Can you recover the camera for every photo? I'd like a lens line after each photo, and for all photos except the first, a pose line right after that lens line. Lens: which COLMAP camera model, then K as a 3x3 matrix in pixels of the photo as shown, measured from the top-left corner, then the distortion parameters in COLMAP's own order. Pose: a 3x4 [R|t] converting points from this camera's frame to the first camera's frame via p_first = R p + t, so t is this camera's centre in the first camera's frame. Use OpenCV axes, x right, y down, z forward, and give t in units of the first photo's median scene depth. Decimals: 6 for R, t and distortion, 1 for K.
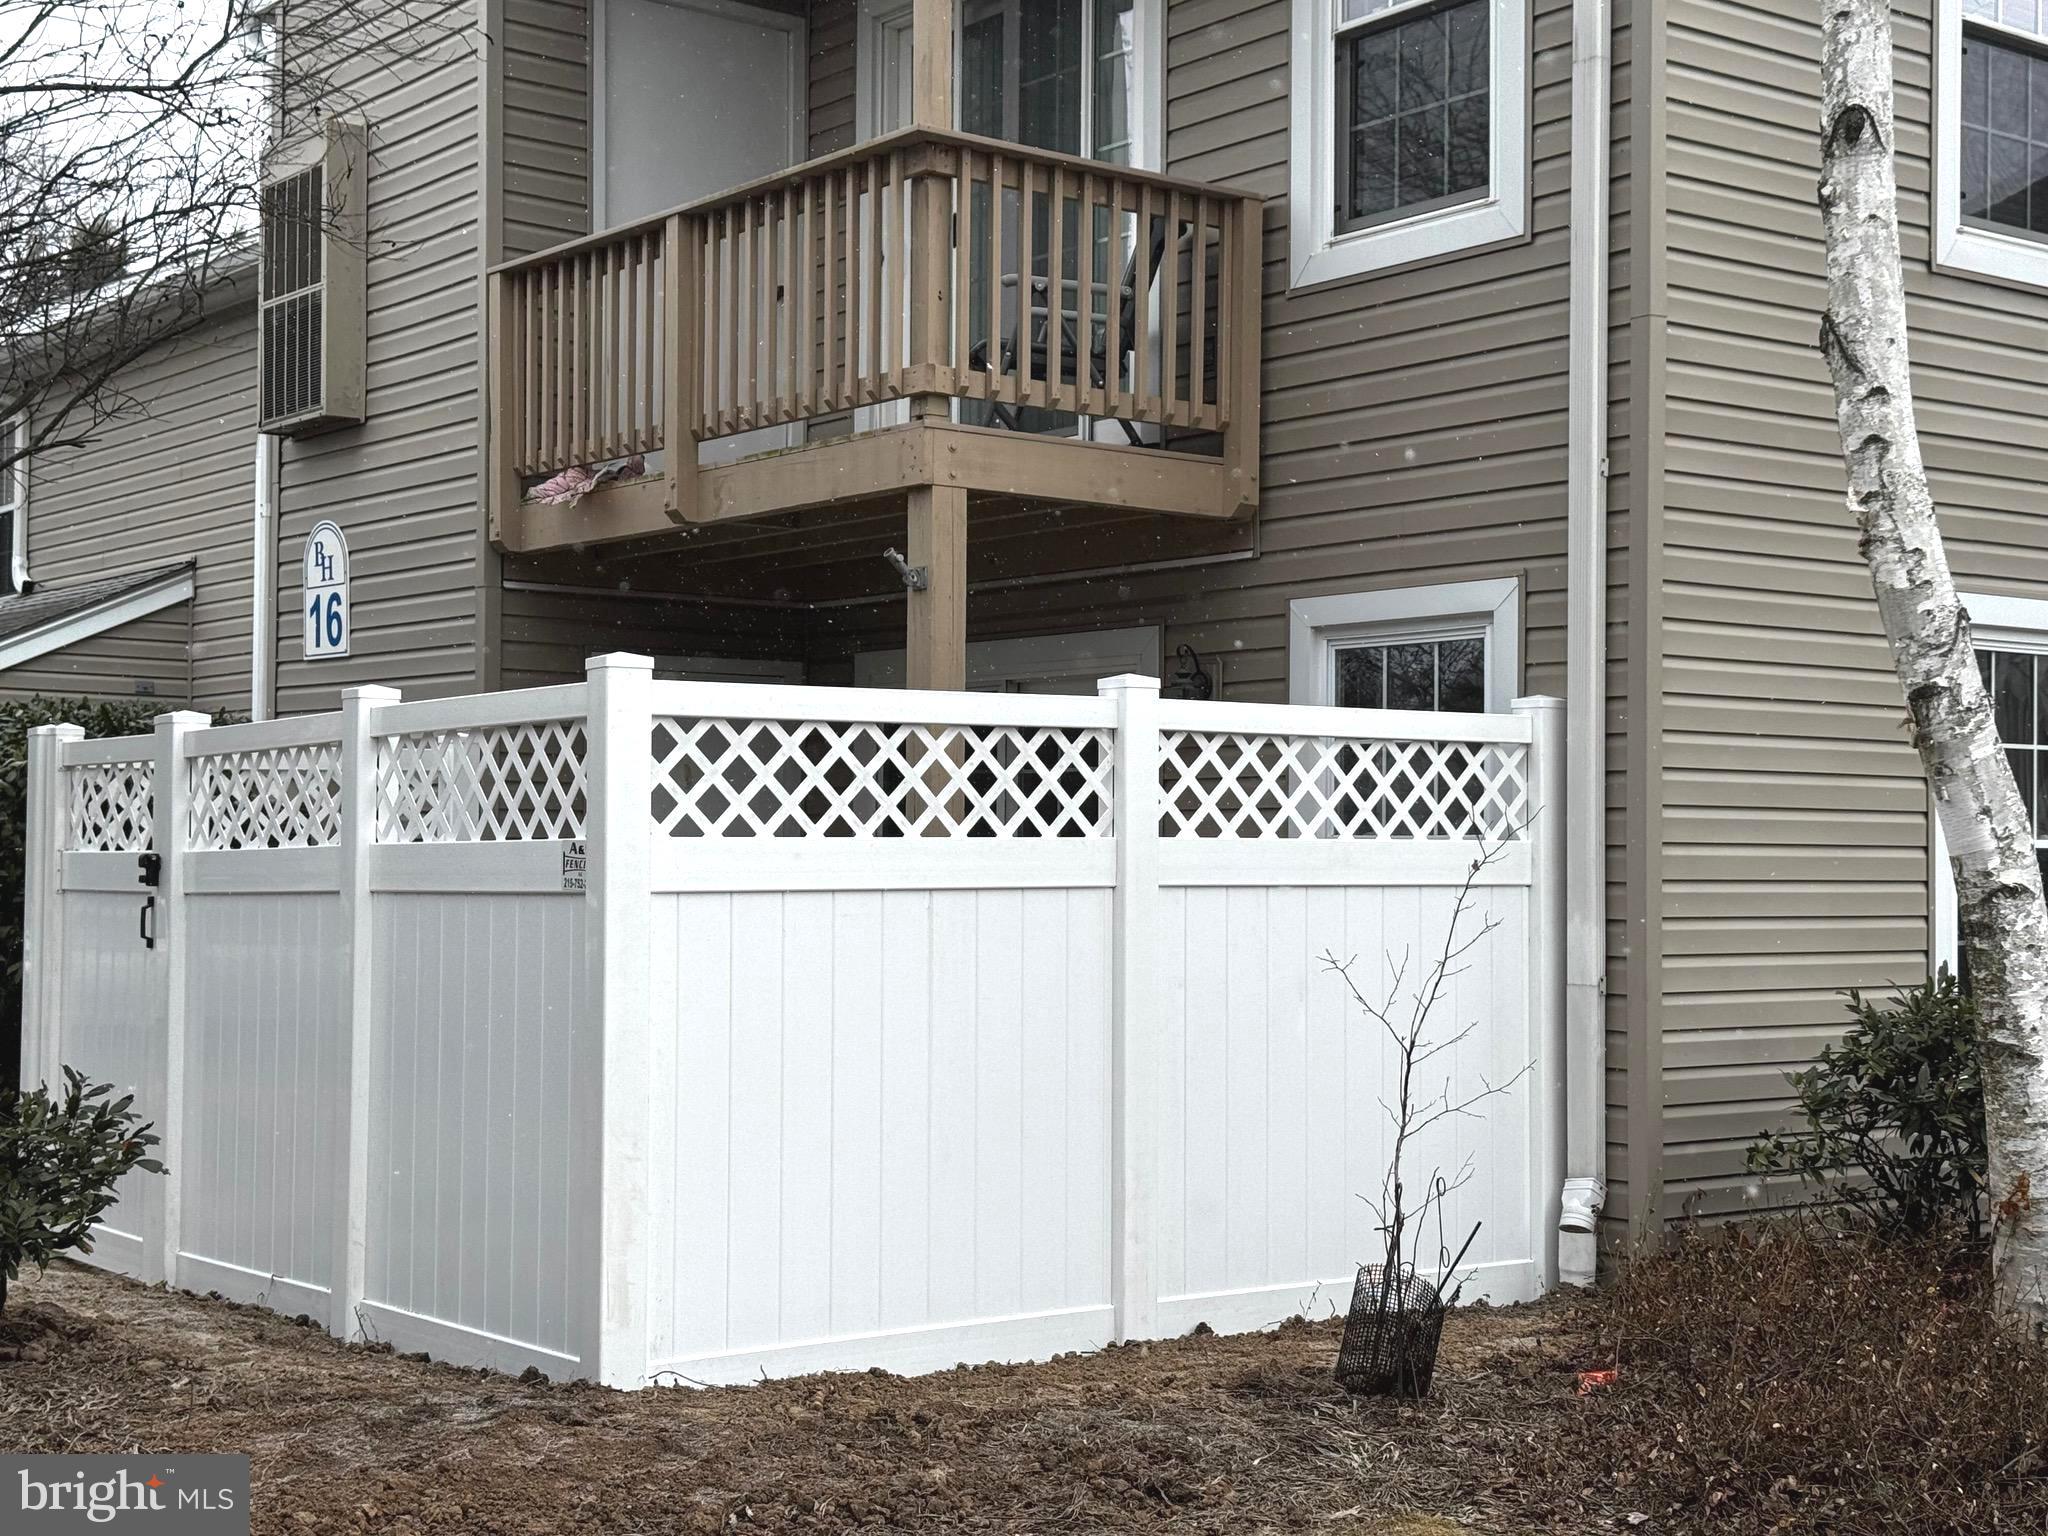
lens RADIAL K [[2971.7, 0, 1024.0], [0, 2971.7, 768.0], [0, 0, 1]] dist [0.165758, -0.109879]
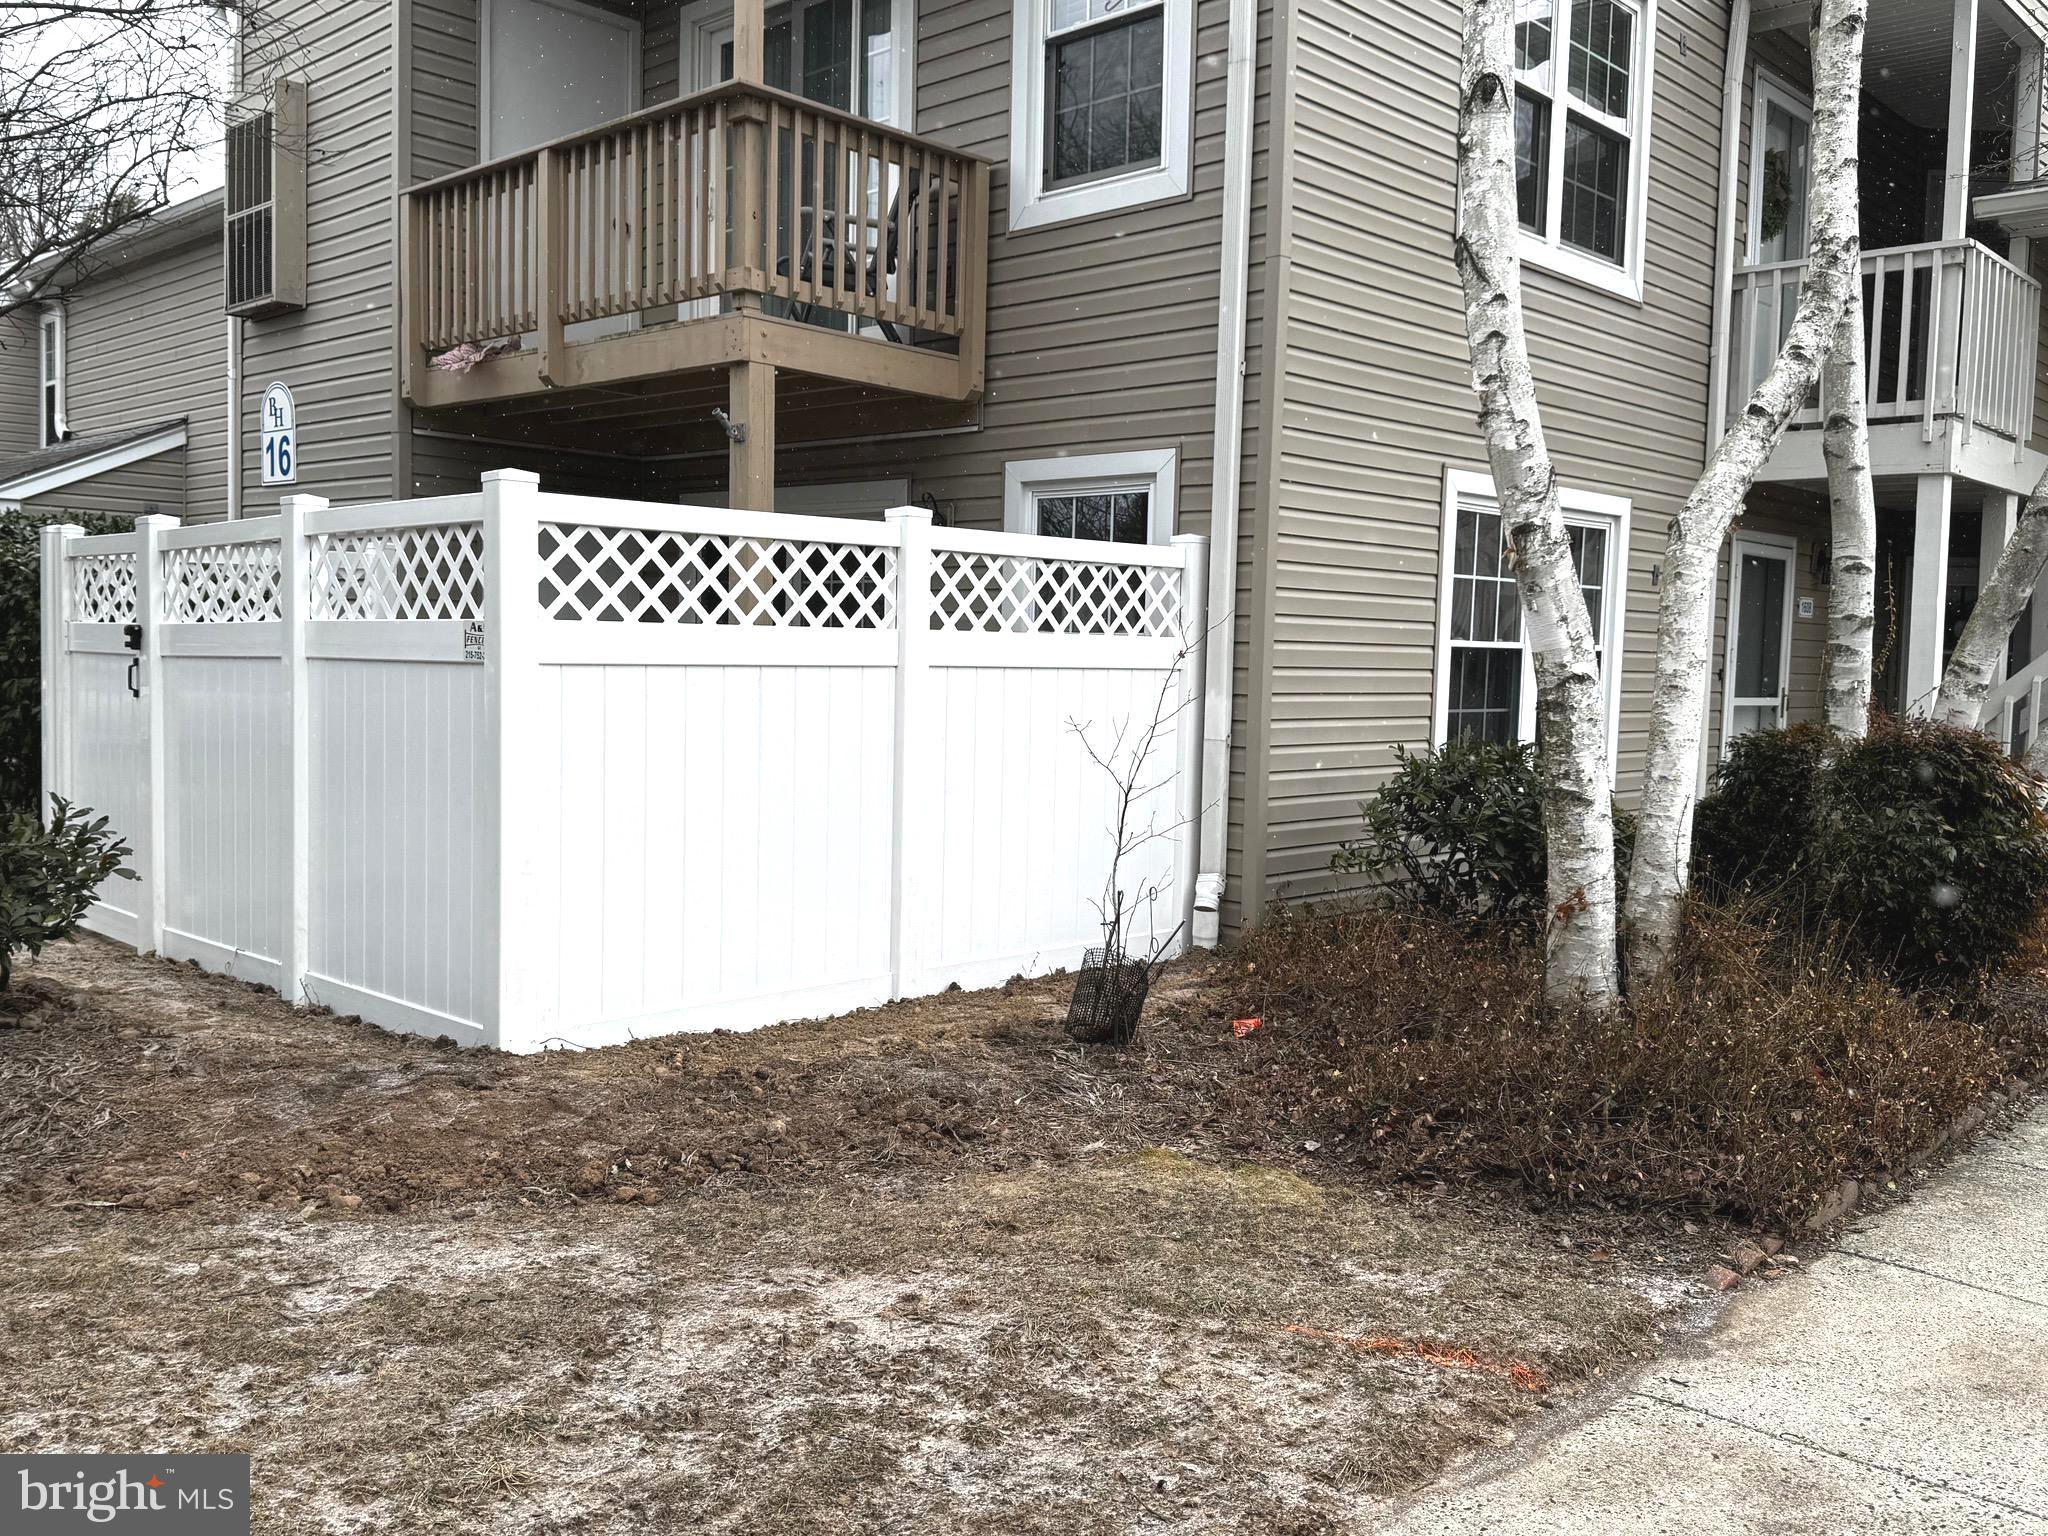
lens RADIAL K [[1733.3, 0, 1024.0], [0, 1733.3, 768.0], [0, 0, 1]] dist [0.179176, -0.380067]
pose [[0.987612, 0.007355, 0.156744, -0.034654], [-0.022898, 0.994963, 0.097590, 0.007739], [-0.155237, -0.099970, 0.982806, 0.212651]]
